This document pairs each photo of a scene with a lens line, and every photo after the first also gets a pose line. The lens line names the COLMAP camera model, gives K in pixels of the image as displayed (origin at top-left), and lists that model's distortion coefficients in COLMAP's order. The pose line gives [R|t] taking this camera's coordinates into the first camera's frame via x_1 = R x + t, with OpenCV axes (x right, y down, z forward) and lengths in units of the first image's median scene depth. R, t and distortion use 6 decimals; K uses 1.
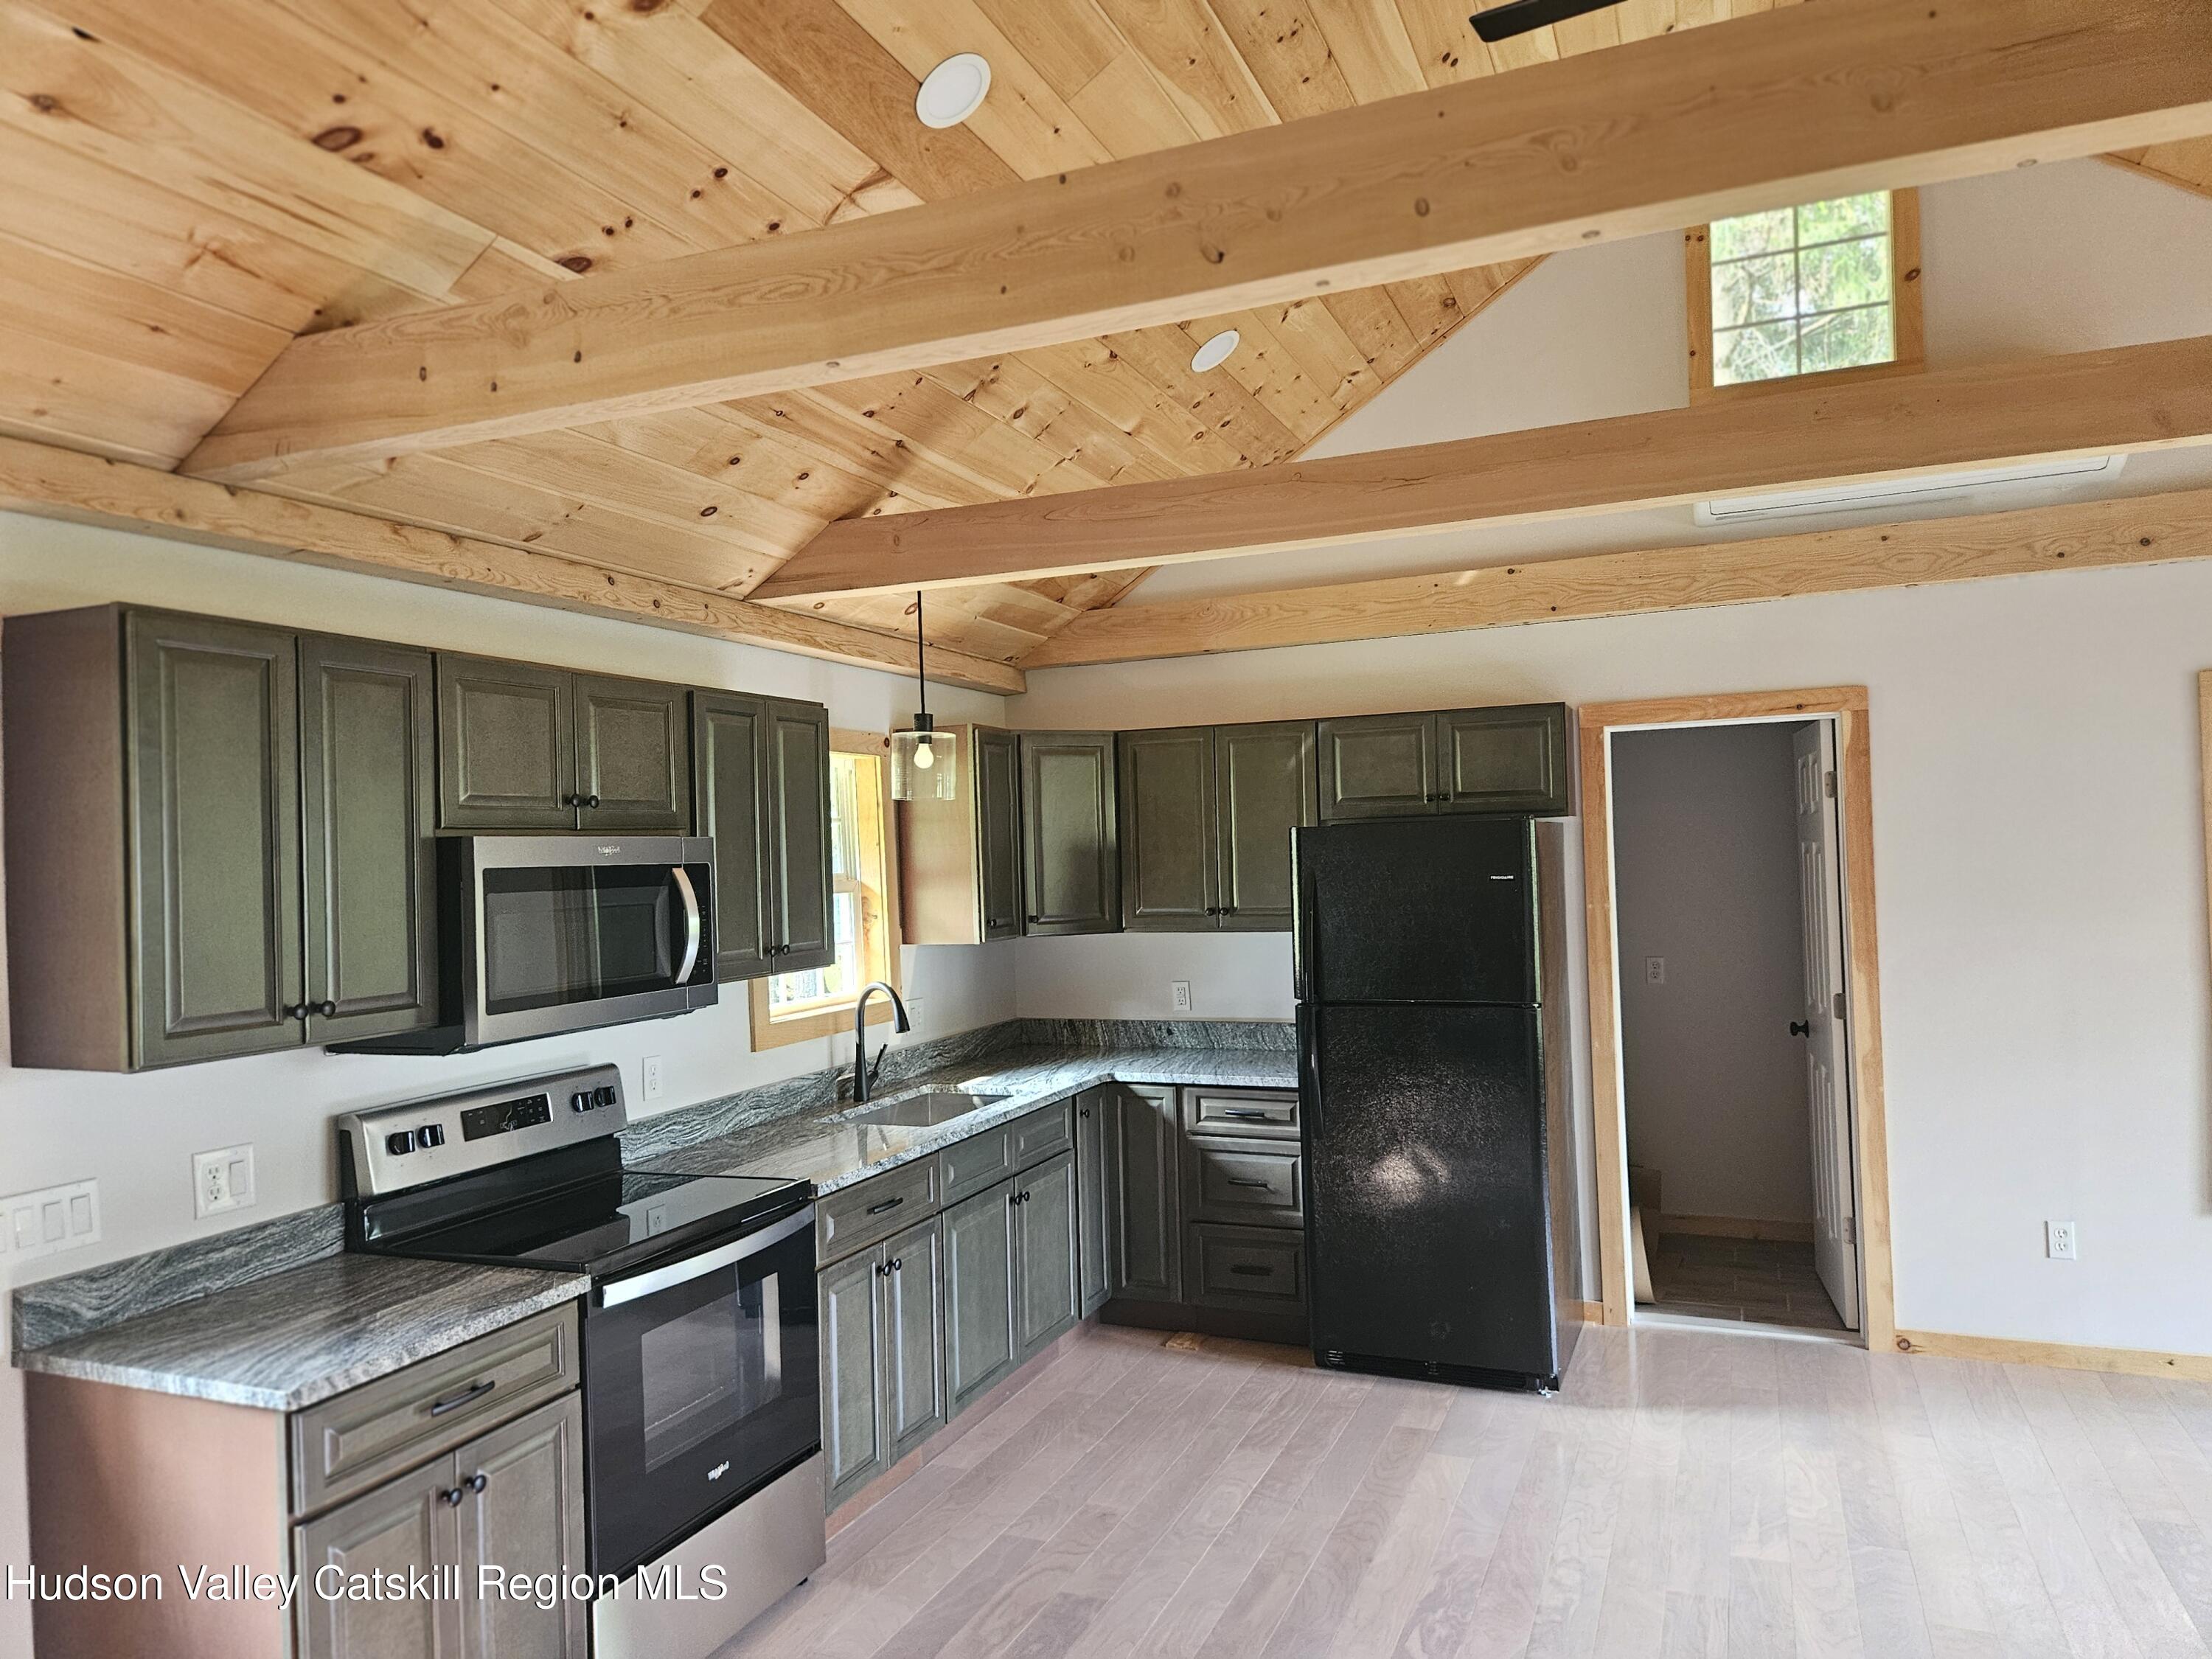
lens RADIAL K [[1475.9, 0, 1104.7], [0, 1475.9, 837.9], [0, 0, 1]] dist [0.073627, -0.059262]
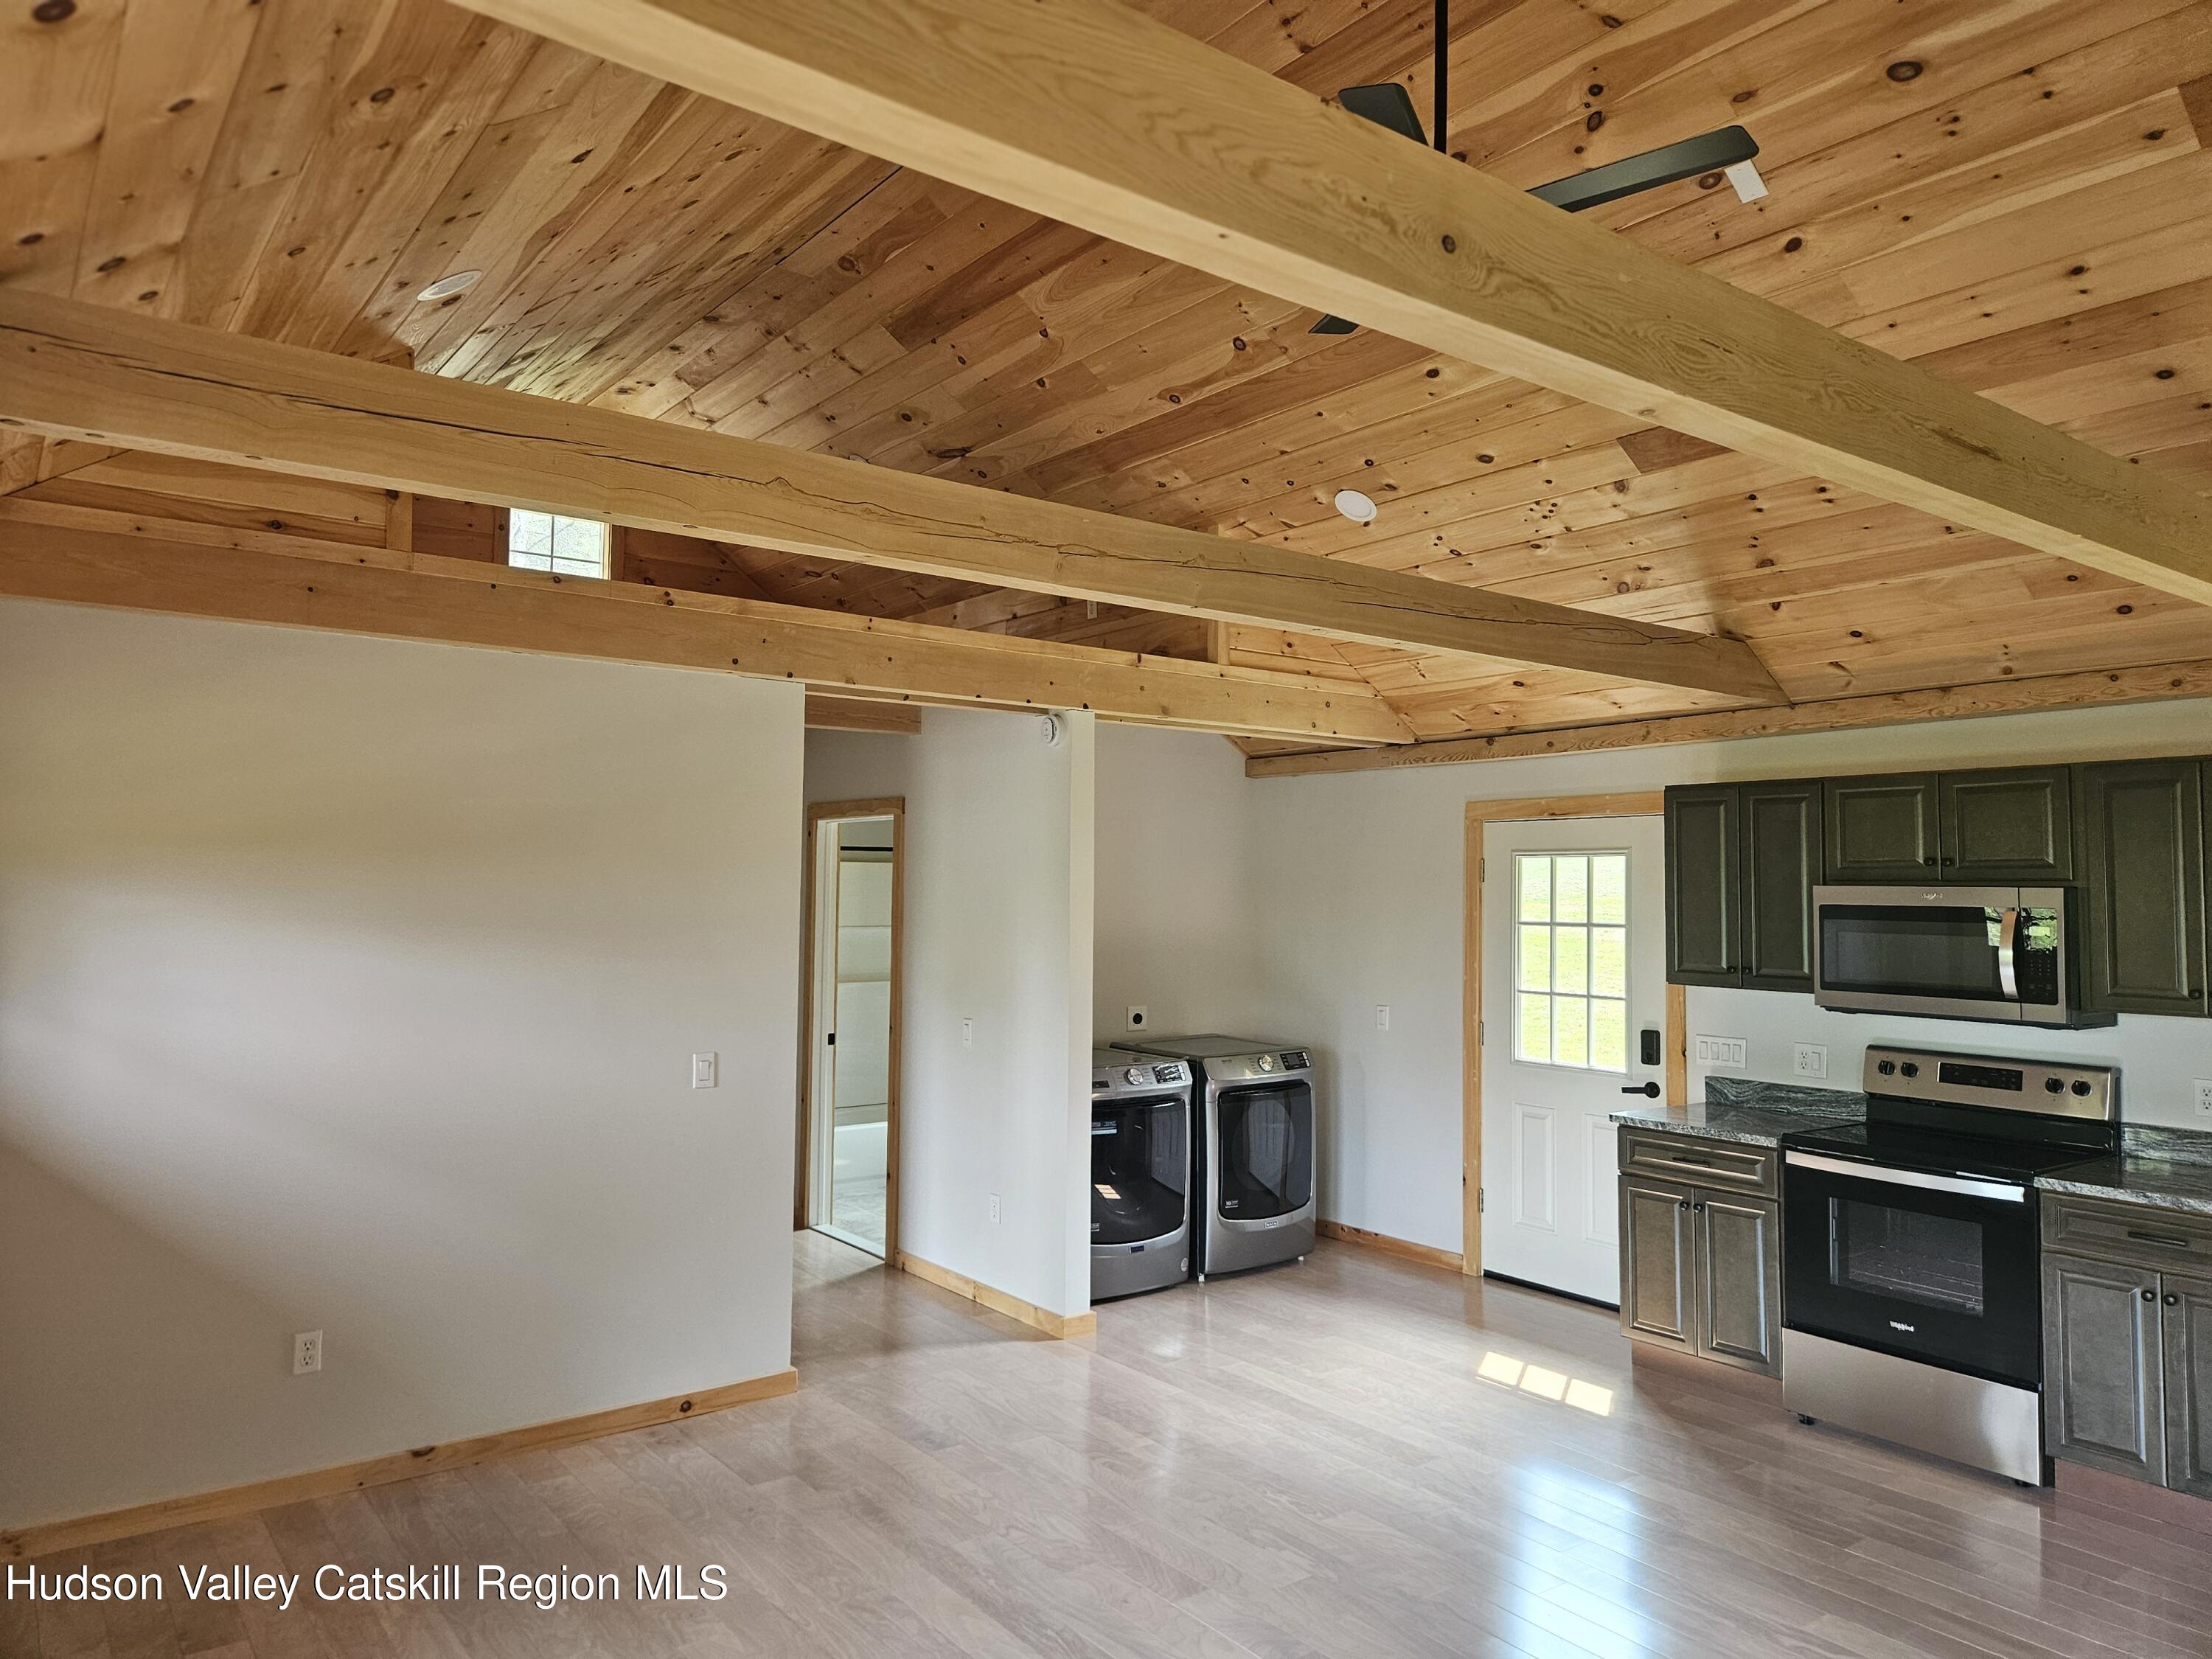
lens RADIAL K [[1475.9, 0, 1095.1], [0, 1475.9, 815.7], [0, 0, 1]] dist [0.073627, -0.059262]
pose [[-0.505169, -0.016094, -0.862871, 1.027688], [0.016136, 0.999475, -0.028089, -0.032083], [0.862870, -0.028112, -0.504644, 0.786427]]
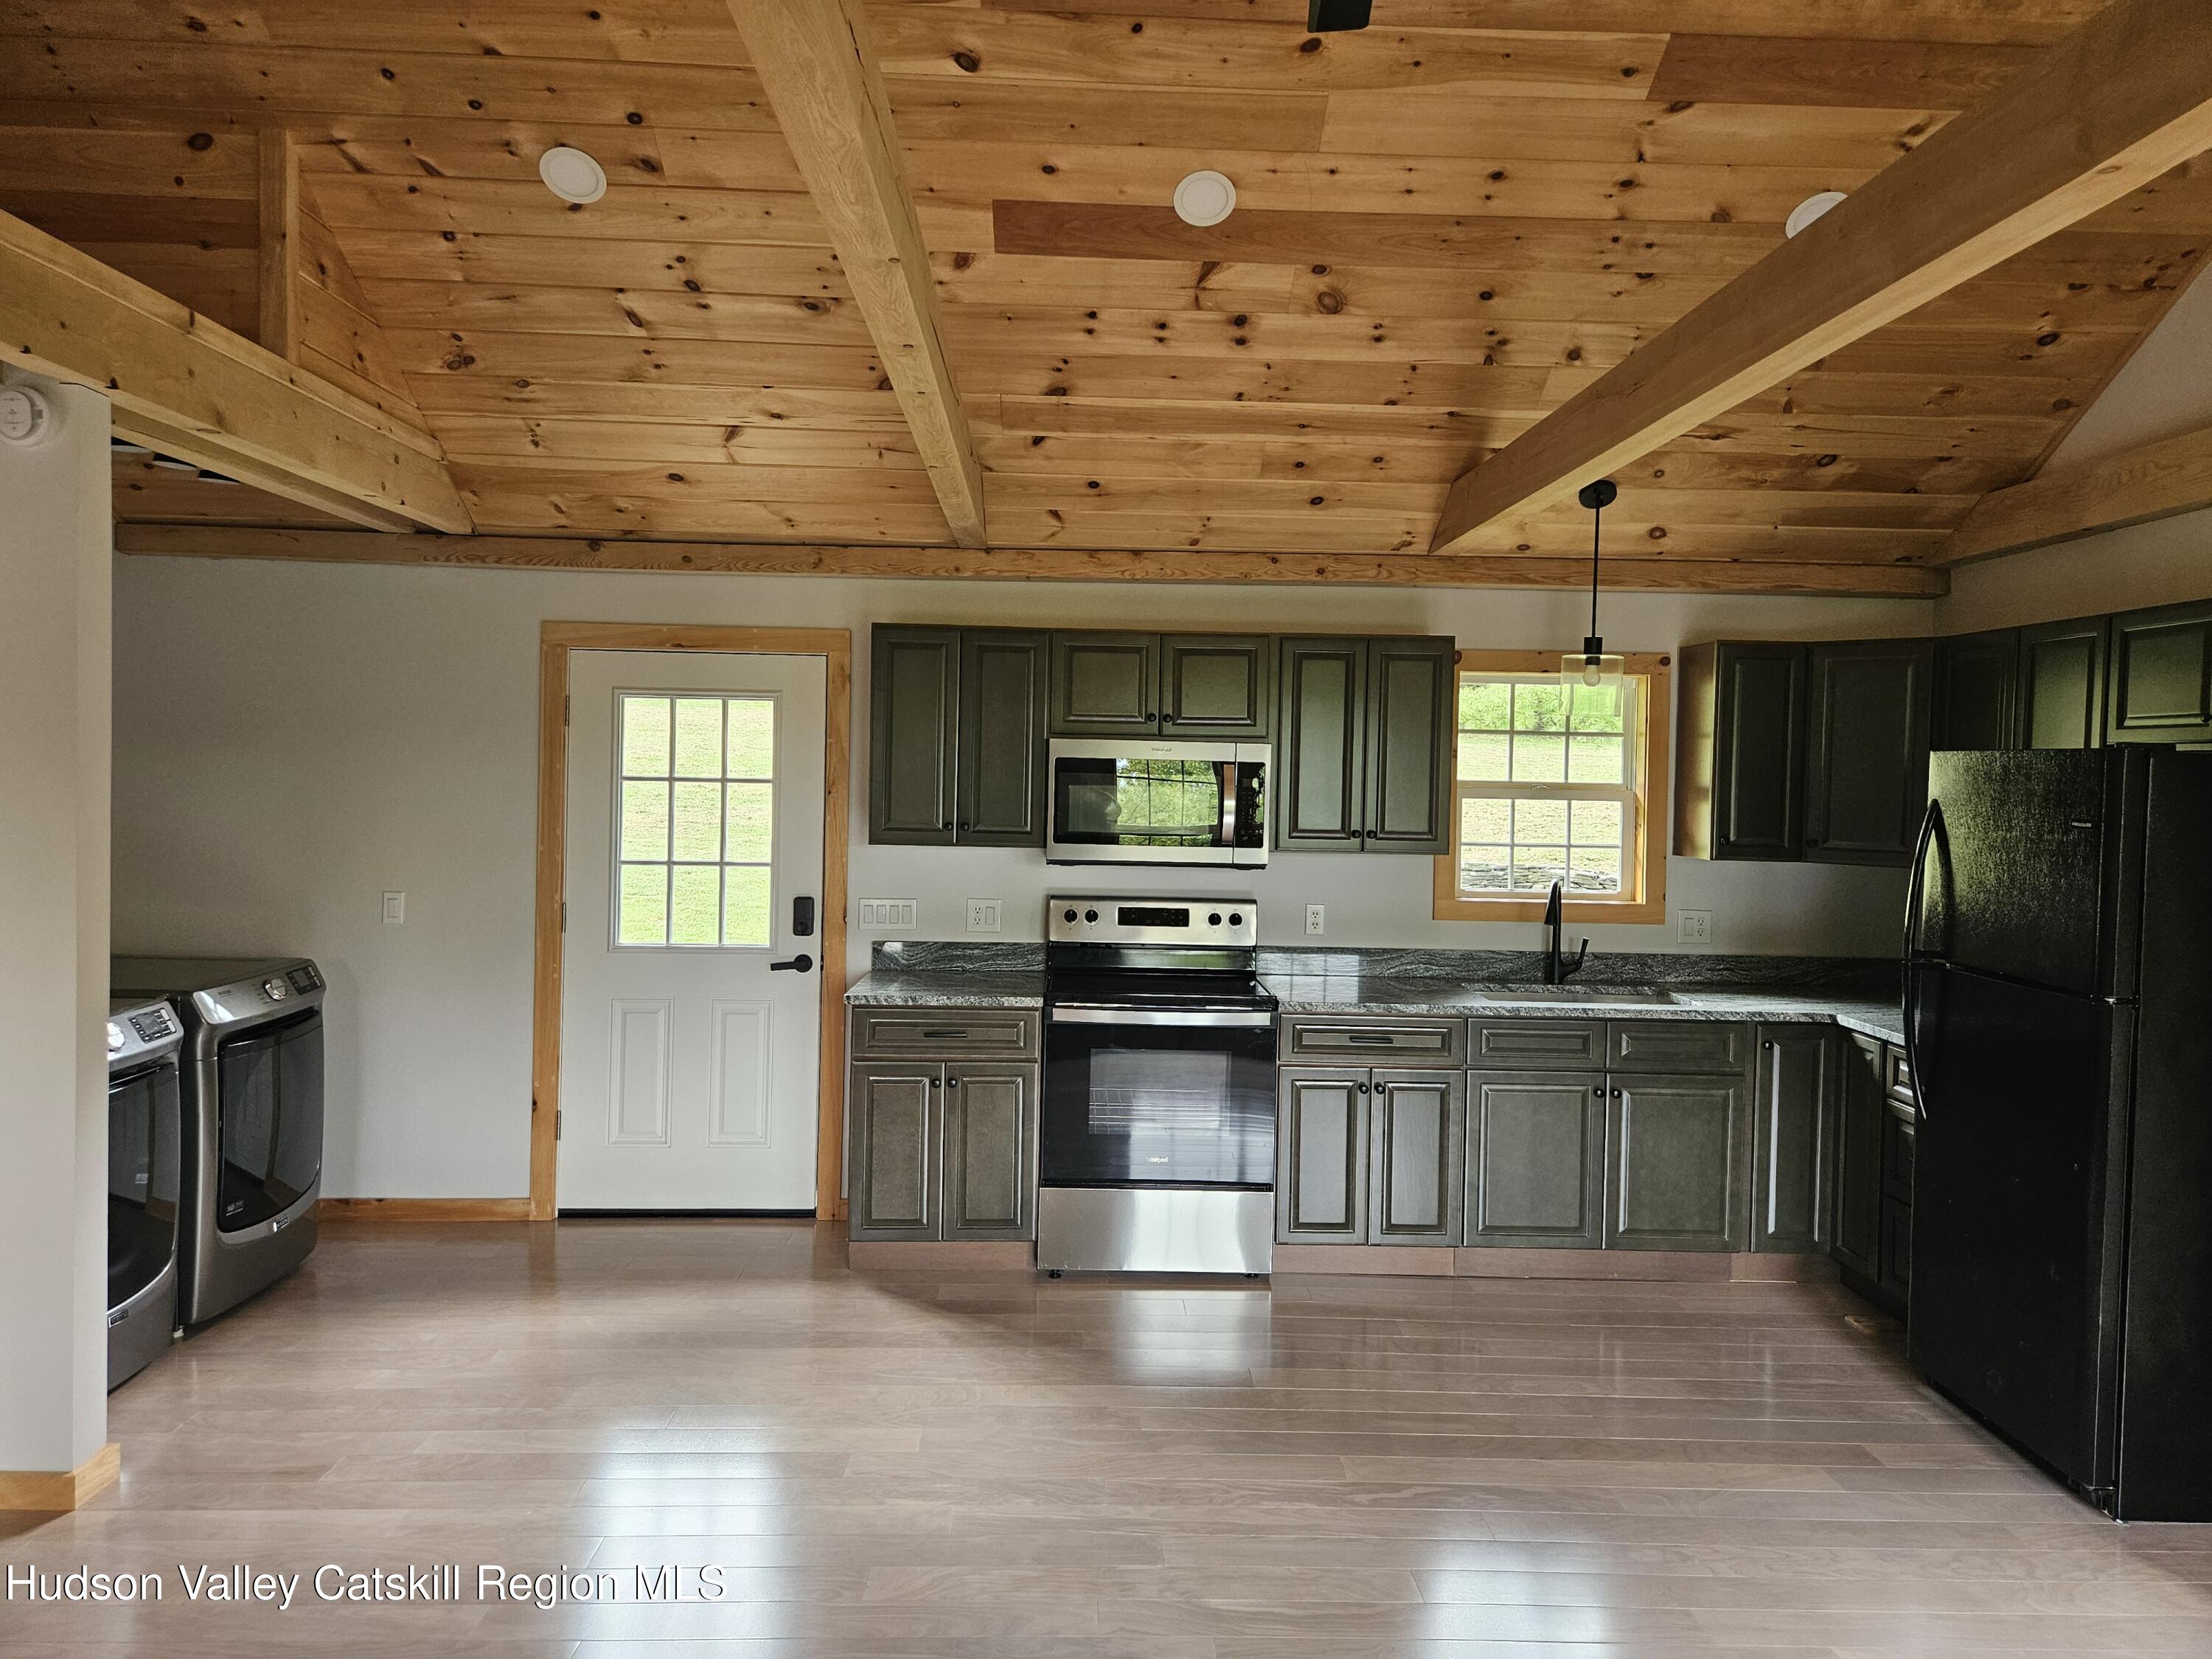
lens RADIAL K [[1475.9, 0, 1117.8], [0, 1475.9, 812.1], [0, 0, 1]] dist [0.073627, -0.059262]
pose [[0.418184, 0.065778, -0.905977, 0.779060], [-0.025241, 0.997831, 0.060796, -0.014587], [0.908011, -0.002556, 0.418938, 0.244667]]
